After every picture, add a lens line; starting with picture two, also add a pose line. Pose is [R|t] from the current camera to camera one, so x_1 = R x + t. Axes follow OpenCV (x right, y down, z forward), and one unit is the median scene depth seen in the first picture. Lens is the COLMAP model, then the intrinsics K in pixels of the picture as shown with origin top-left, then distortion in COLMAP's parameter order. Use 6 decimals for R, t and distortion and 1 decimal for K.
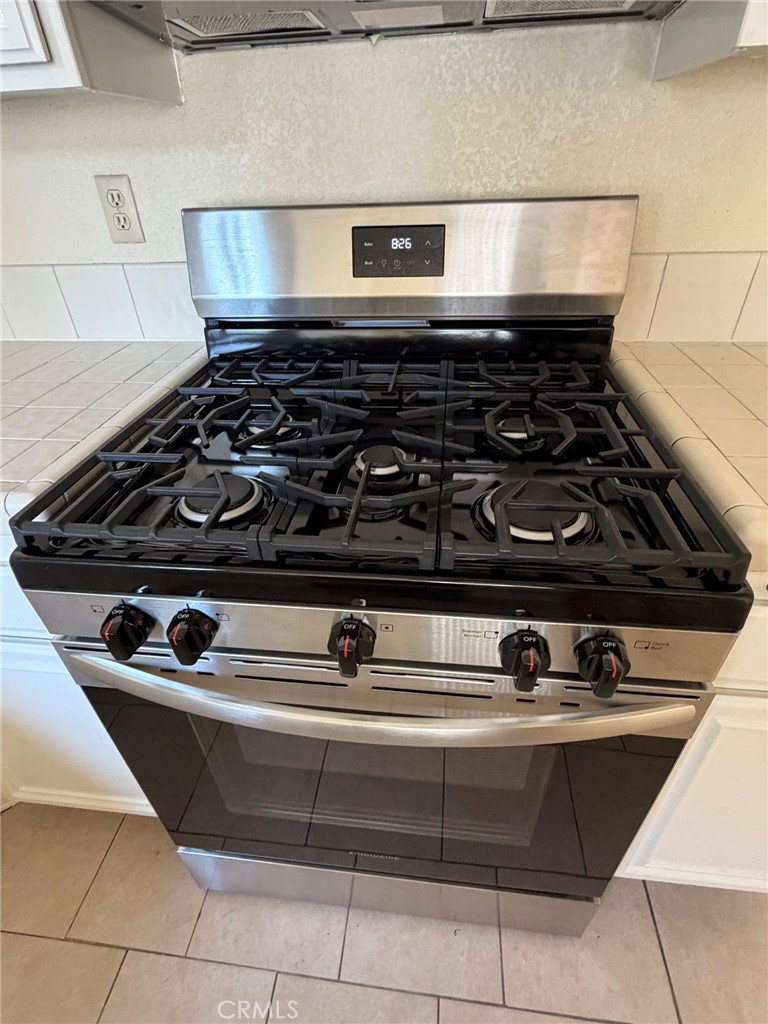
lens RADIAL K [[505.4, 0, 383.8], [0, 505.4, 510.0], [0, 0, 1]] dist [-0.005030, -0.000651]
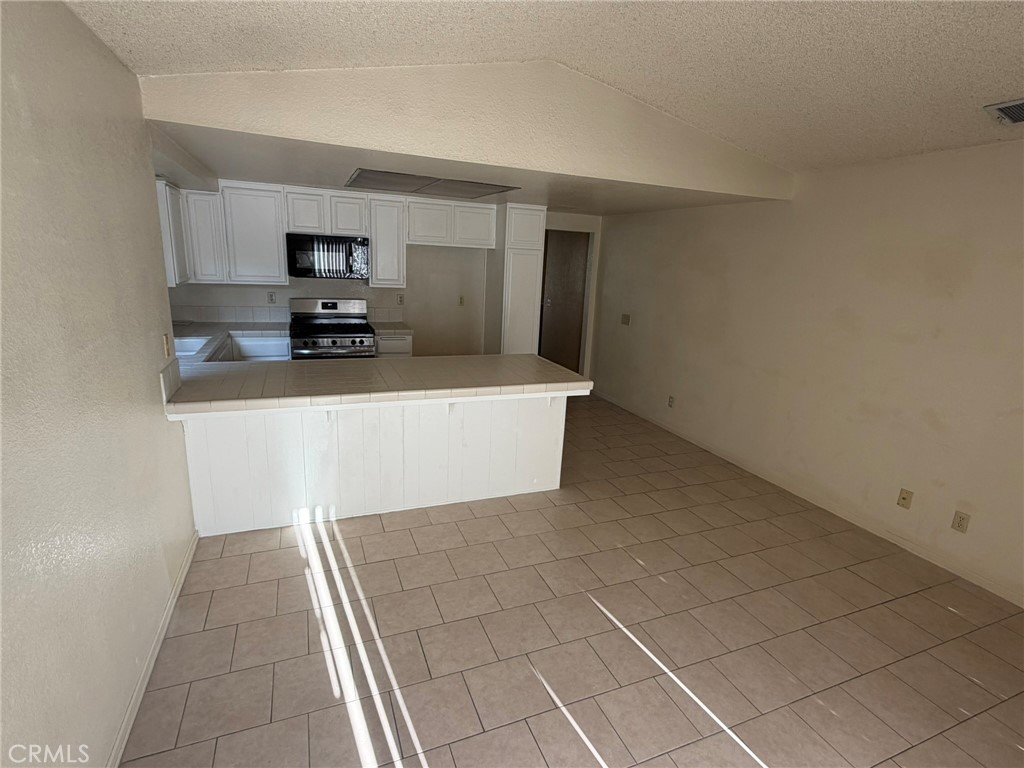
lens RADIAL K [[505.4, 0, 511.0], [0, 505.4, 385.3], [0, 0, 1]] dist [-0.005030, -0.000651]
pose [[0.872630, -0.037832, 0.486914, -1.095158], [0.211901, 0.927591, -0.307691, 2.805119], [-0.440017, 0.371678, 0.817460, -4.746781]]
